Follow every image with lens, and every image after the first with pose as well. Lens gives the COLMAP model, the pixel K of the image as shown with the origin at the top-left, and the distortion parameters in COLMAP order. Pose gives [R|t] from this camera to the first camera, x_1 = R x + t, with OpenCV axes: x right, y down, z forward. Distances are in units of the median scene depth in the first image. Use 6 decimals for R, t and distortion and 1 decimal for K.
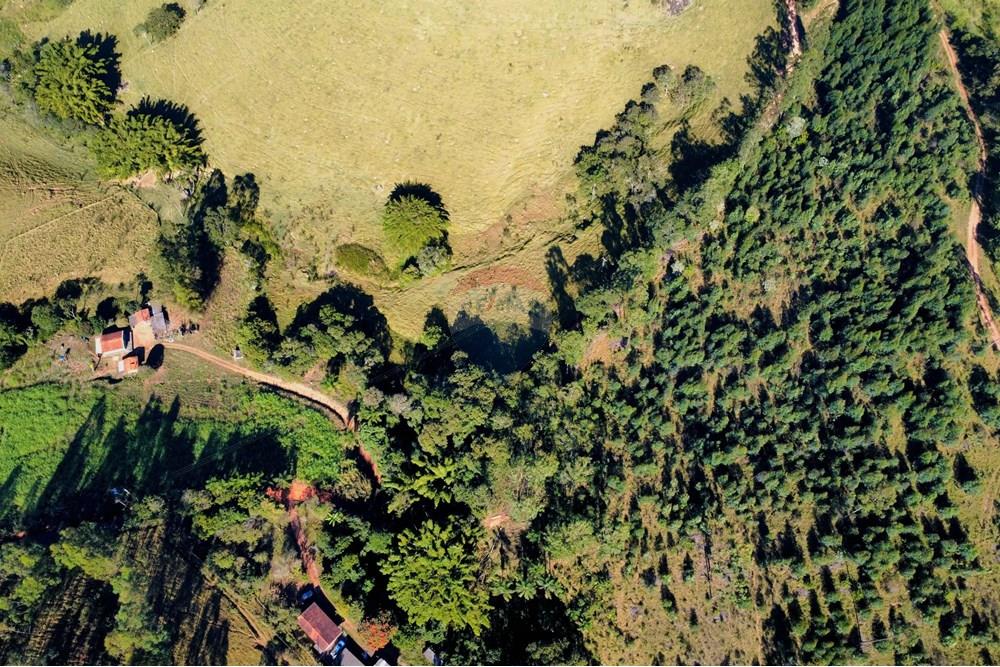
lens RADIAL K [[751.3, 0, 498.2], [0, 751.3, 336.6], [0, 0, 1]] dist [0.005310, -0.004632]
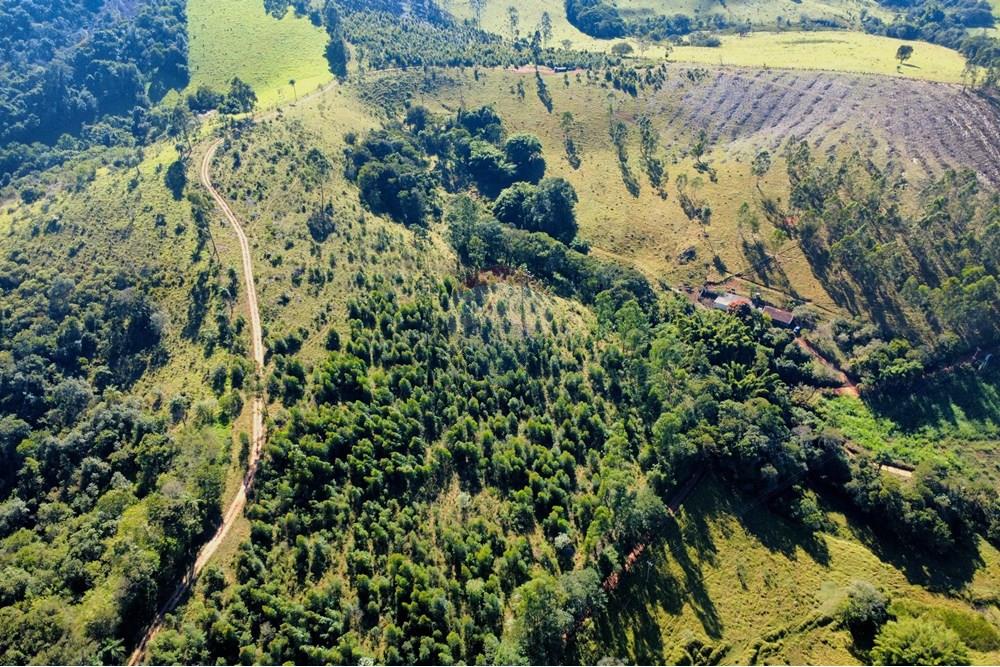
lens RADIAL K [[751.3, 0, 496.5], [0, 751.3, 329.9], [0, 0, 1]] dist [0.005310, -0.004632]
pose [[-0.994321, 0.081458, -0.068480, 0.382246], [-0.081605, -0.170599, 0.981955, -0.944636], [0.068306, 0.981968, 0.176278, 0.678592]]
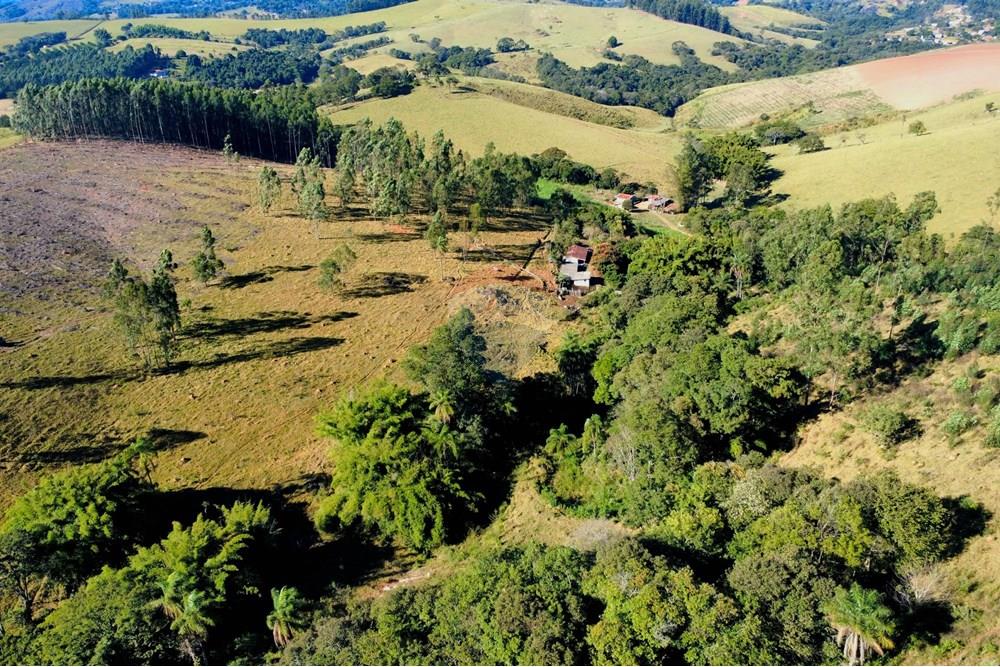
lens RADIAL K [[751.3, 0, 497.5], [0, 751.3, 335.7], [0, 0, 1]] dist [0.005310, -0.004632]
pose [[0.516950, 0.352231, -0.780190, 0.662689], [-0.751890, 0.622498, -0.217160, 0.780678], [0.409176, 0.698878, 0.586639, 0.285760]]
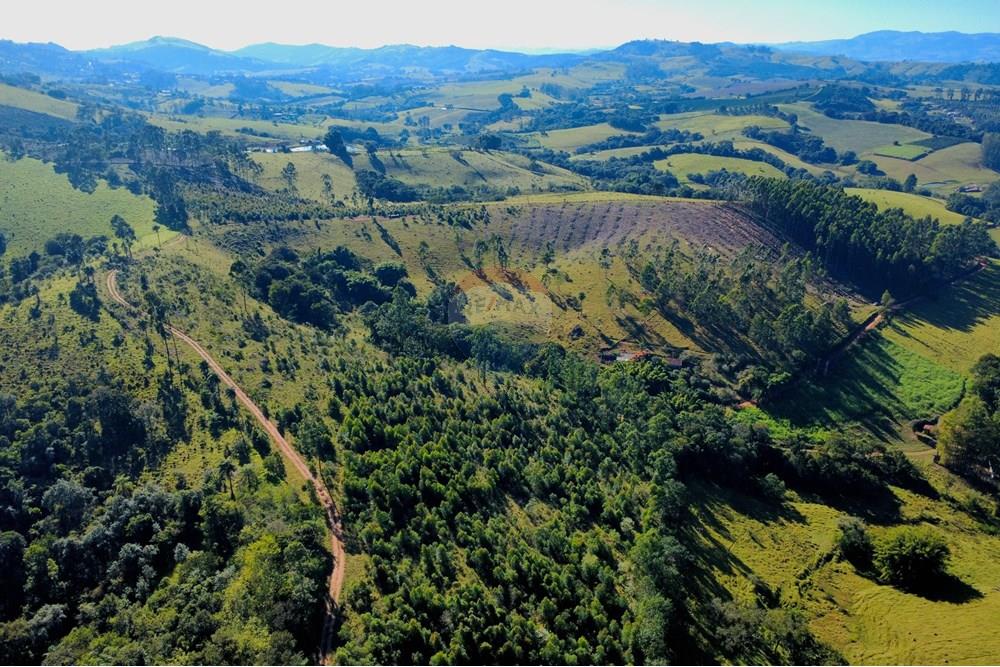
lens RADIAL K [[751.3, 0, 496.0], [0, 751.3, 329.5], [0, 0, 1]] dist [0.005310, -0.004632]
pose [[-0.885220, 0.163449, -0.435511, 0.800839], [-0.419713, 0.123024, 0.899281, -0.947414], [0.200565, 0.978851, -0.040301, 0.849844]]
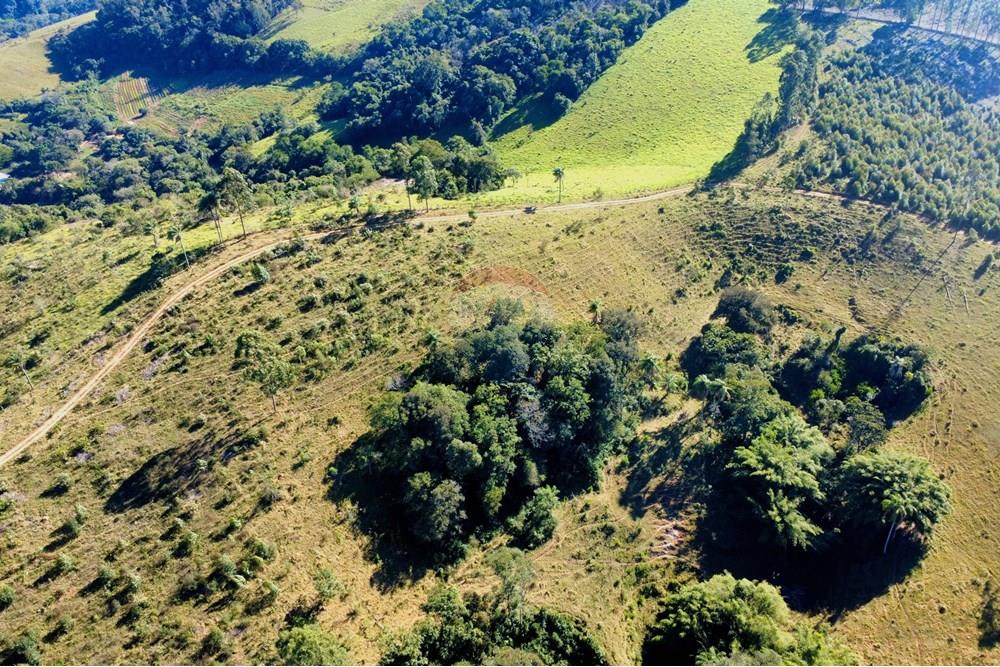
lens RADIAL K [[751.3, 0, 496.8], [0, 751.3, 332.4], [0, 0, 1]] dist [0.005310, -0.004632]
pose [[-0.670039, -0.381582, 0.636745, 0.000962], [0.691045, -0.007349, 0.722774, 0.152769], [-0.271118, 0.924306, 0.268614, 0.325642]]
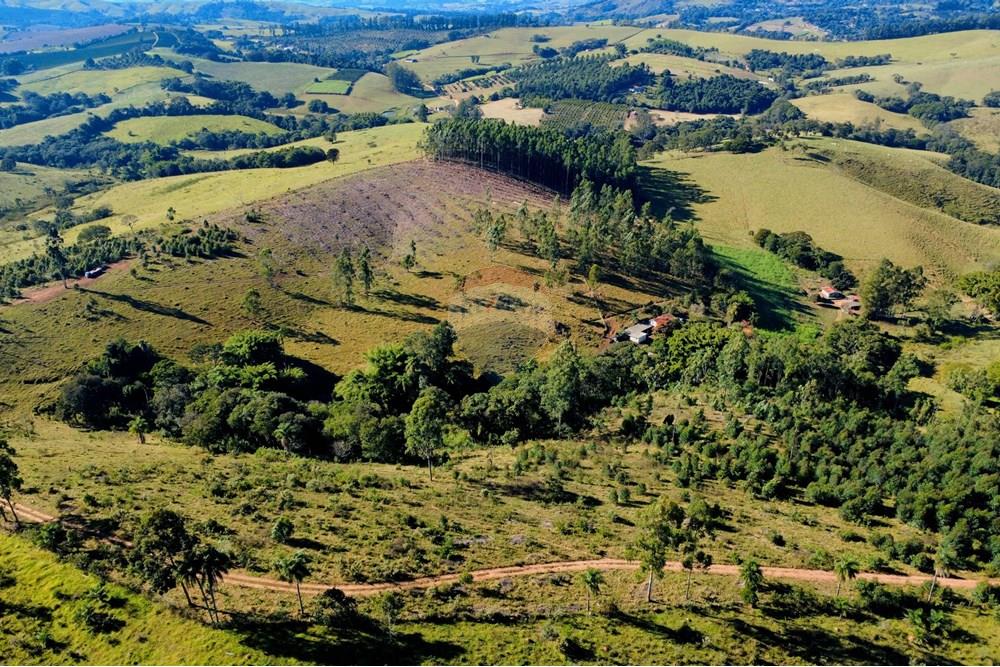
lens RADIAL K [[751.3, 0, 495.2], [0, 751.3, 334.6], [0, 0, 1]] dist [0.005310, -0.004632]
pose [[-0.160168, 0.421817, -0.892422, 1.209299], [-0.884094, 0.340787, 0.319752, 0.183479], [0.439003, 0.840199, 0.318343, 0.314860]]
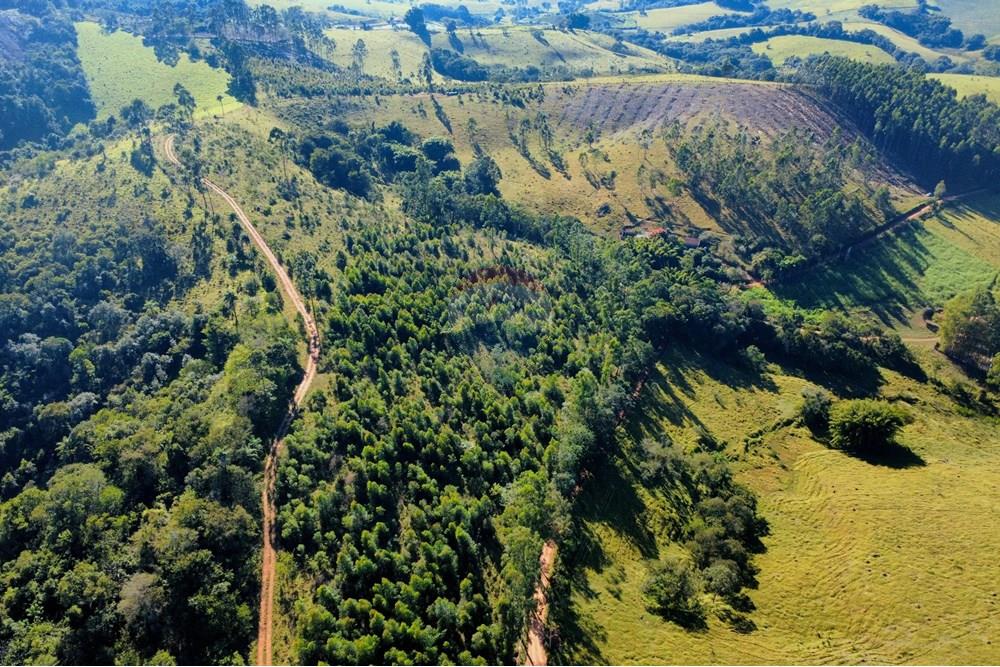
lens RADIAL K [[751.3, 0, 496.1], [0, 751.3, 329.4], [0, 0, 1]] dist [0.005310, -0.004632]
pose [[-0.943120, 0.168400, -0.286644, 0.682467], [-0.294923, -0.025848, 0.955171, -1.100672], [0.153442, 0.985380, 0.074043, 0.931781]]
